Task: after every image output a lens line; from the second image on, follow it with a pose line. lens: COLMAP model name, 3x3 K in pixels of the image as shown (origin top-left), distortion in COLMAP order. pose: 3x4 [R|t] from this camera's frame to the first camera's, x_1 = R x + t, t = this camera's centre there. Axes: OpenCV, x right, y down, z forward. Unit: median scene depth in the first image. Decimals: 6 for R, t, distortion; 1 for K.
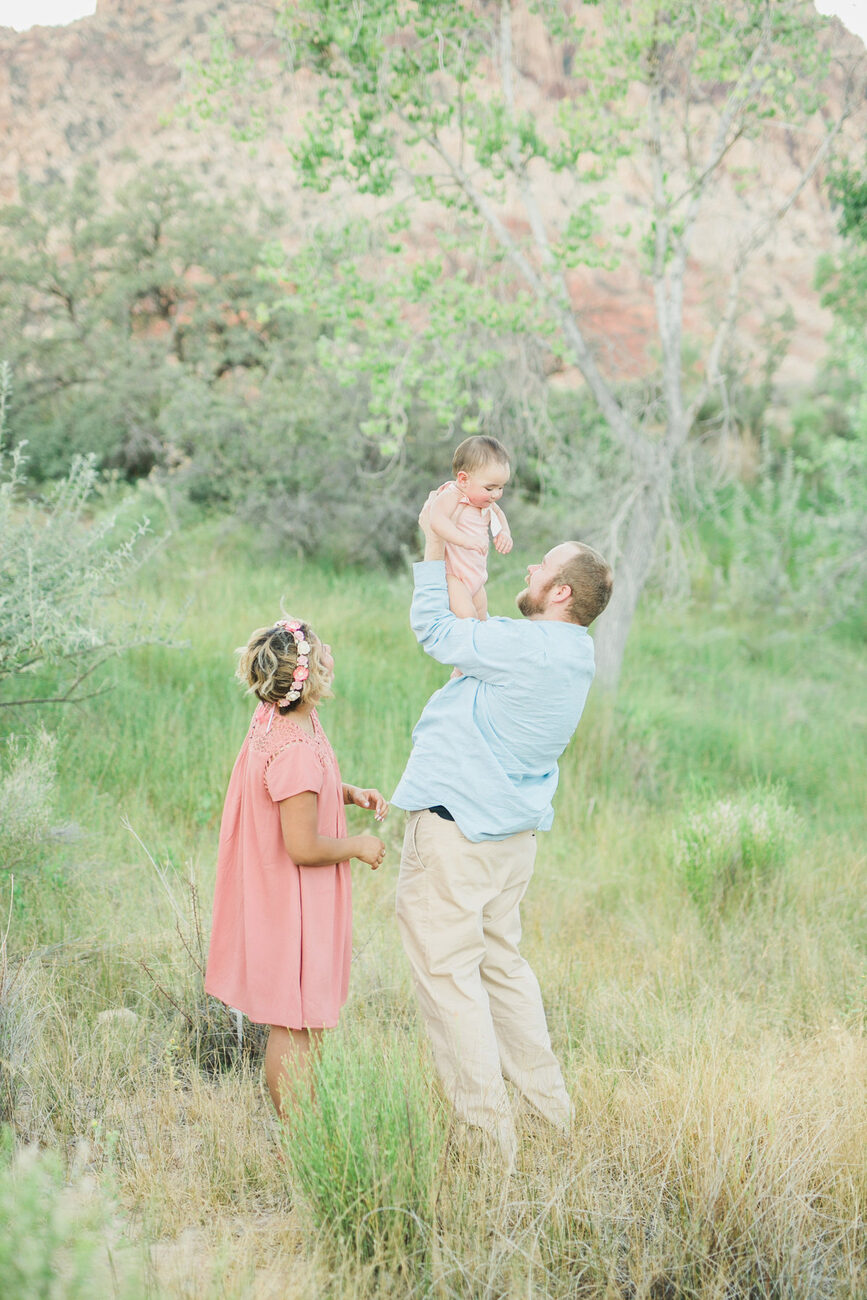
lens RADIAL K [[1854.2, 0, 433.5], [0, 1854.2, 650.0], [0, 0, 1]] dist [0.002755, -0.001454]
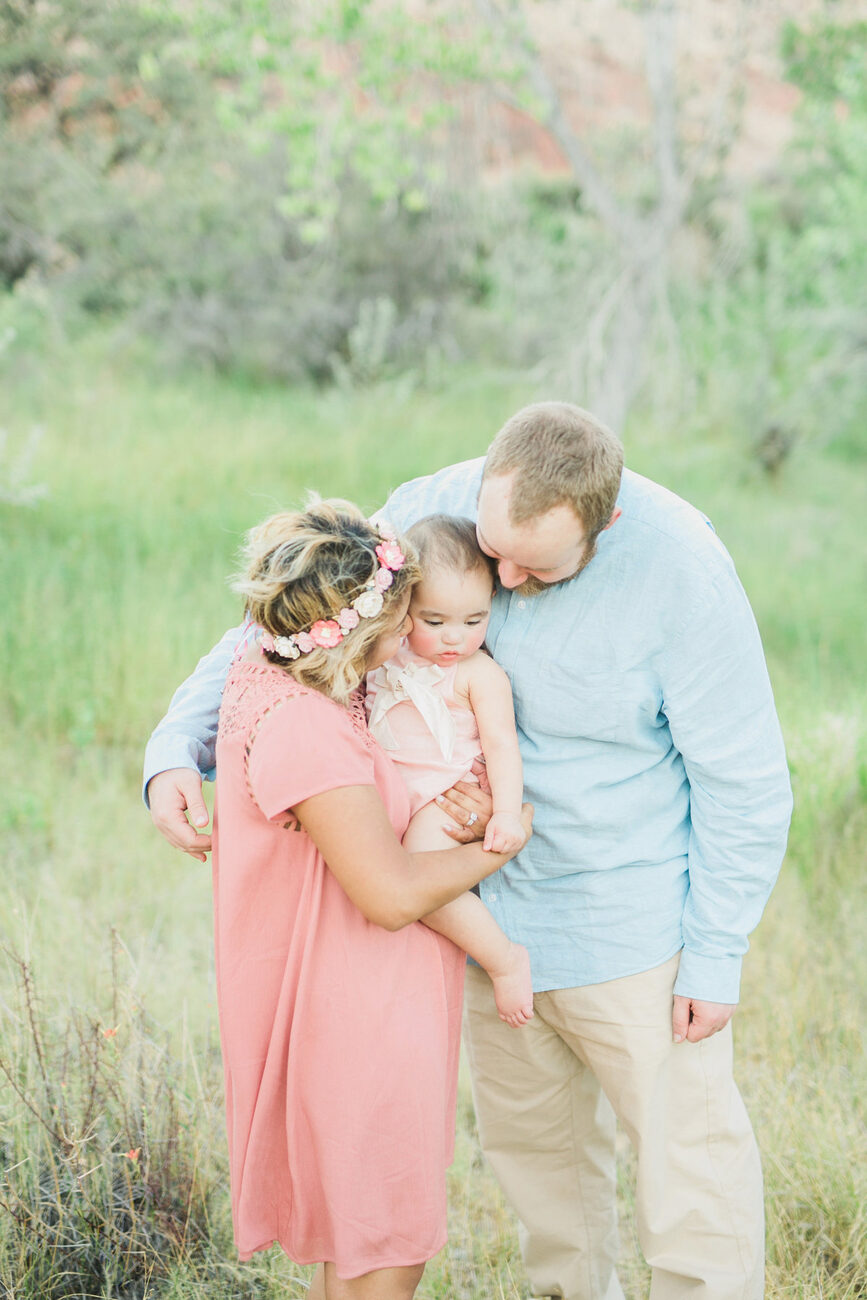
lens RADIAL K [[1631.4, 0, 433.5], [0, 1631.4, 650.0], [0, 0, 1]] dist [-0.030342, -0.021383]
pose [[0.998204, -0.029032, 0.052393, -0.012917], [0.022644, 0.992679, 0.118639, -0.010312], [-0.055454, -0.117240, 0.991554, 0.243127]]
